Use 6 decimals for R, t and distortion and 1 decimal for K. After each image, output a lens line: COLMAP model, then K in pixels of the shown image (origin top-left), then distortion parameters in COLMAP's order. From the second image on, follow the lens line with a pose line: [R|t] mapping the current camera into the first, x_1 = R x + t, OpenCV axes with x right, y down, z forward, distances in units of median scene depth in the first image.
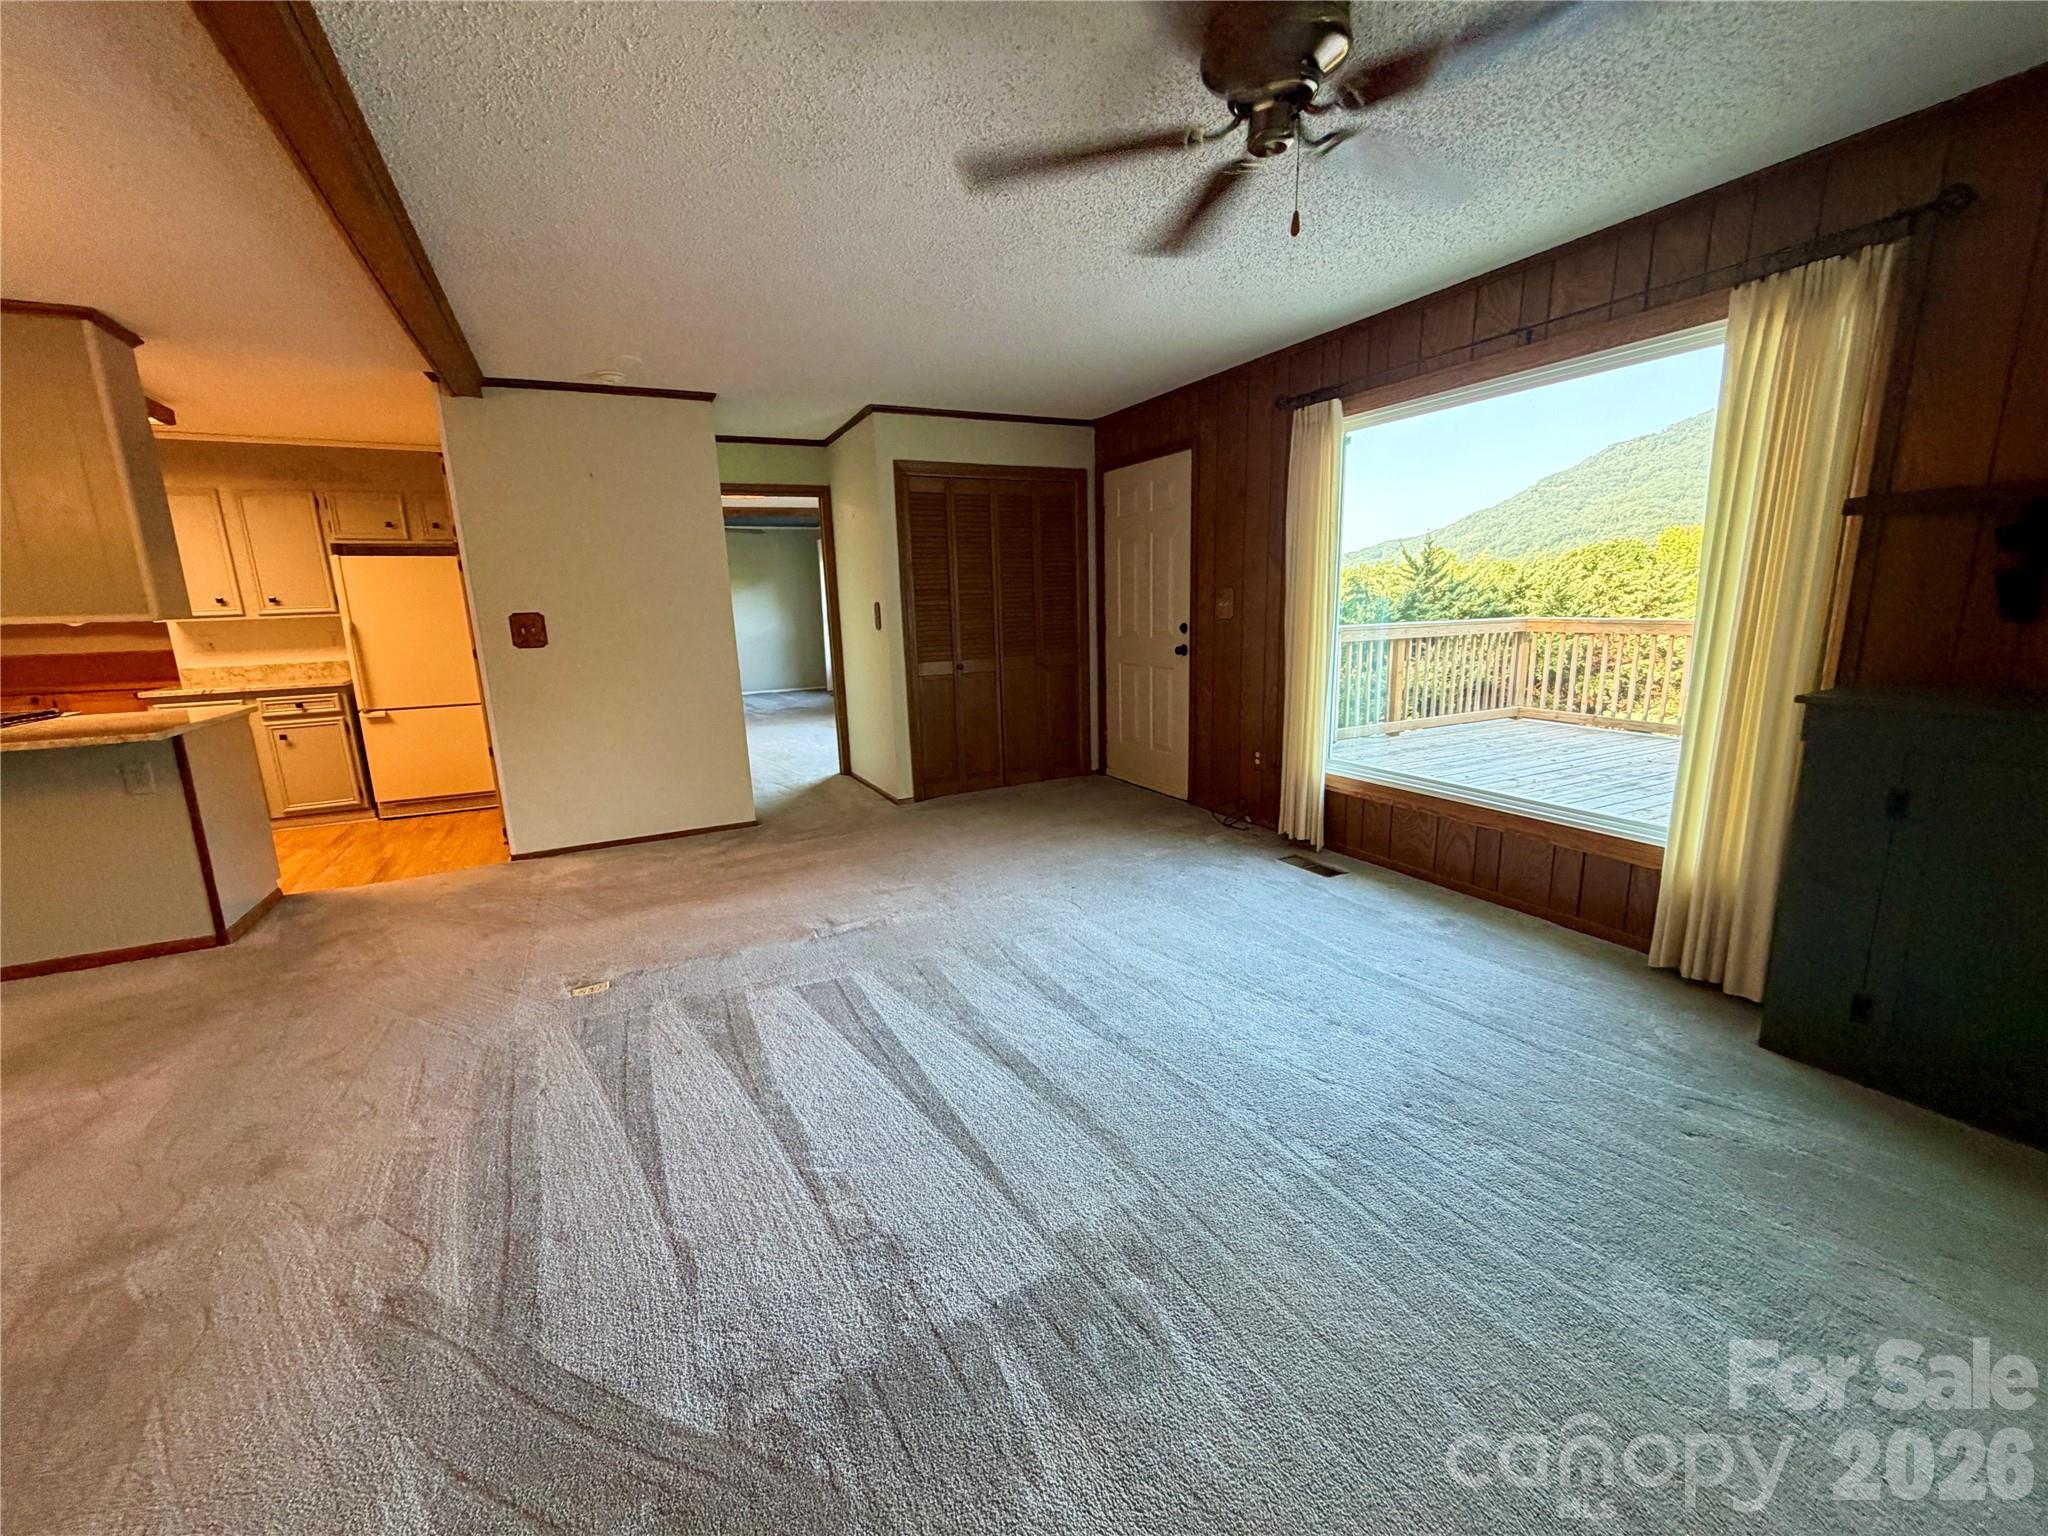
lens RADIAL K [[816.3, 0, 1017.0], [0, 816.3, 769.8], [0, 0, 1]] dist [0.000278, -0.000165]
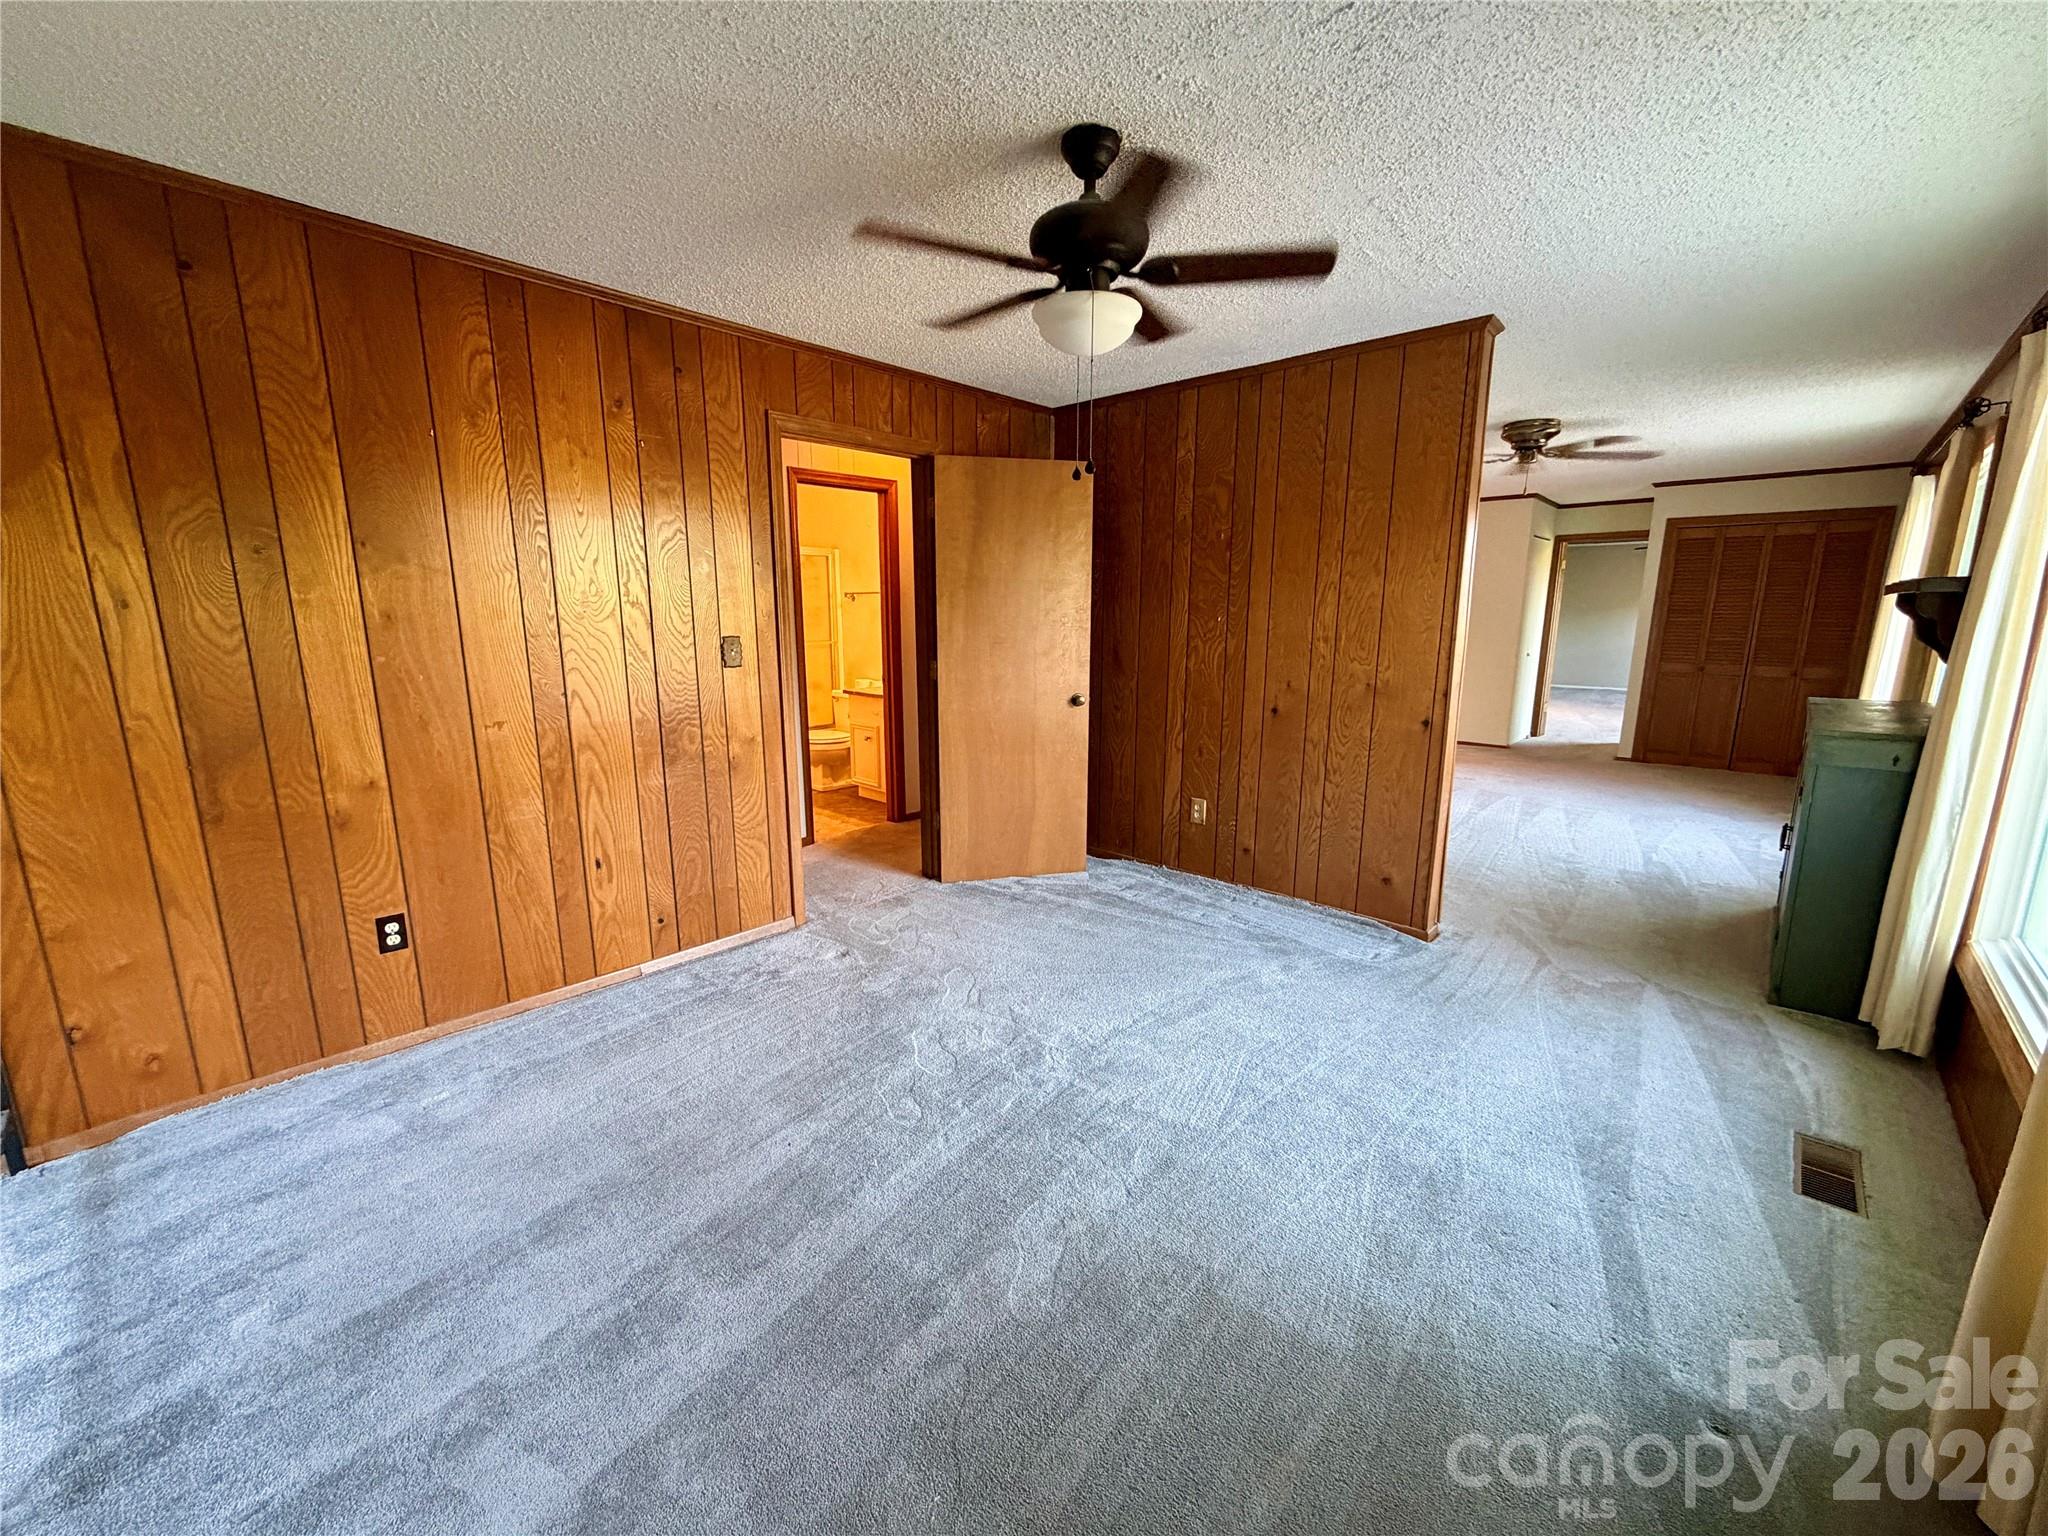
lens RADIAL K [[816.3, 0, 1017.0], [0, 816.3, 769.8], [0, 0, 1]] dist [0.000278, -0.000165]
pose [[0.342329, 0.214742, -0.914711, 1.132669], [-0.204406, 0.967236, 0.150575, 0.082019], [0.917077, 0.135426, 0.375007, -0.675070]]
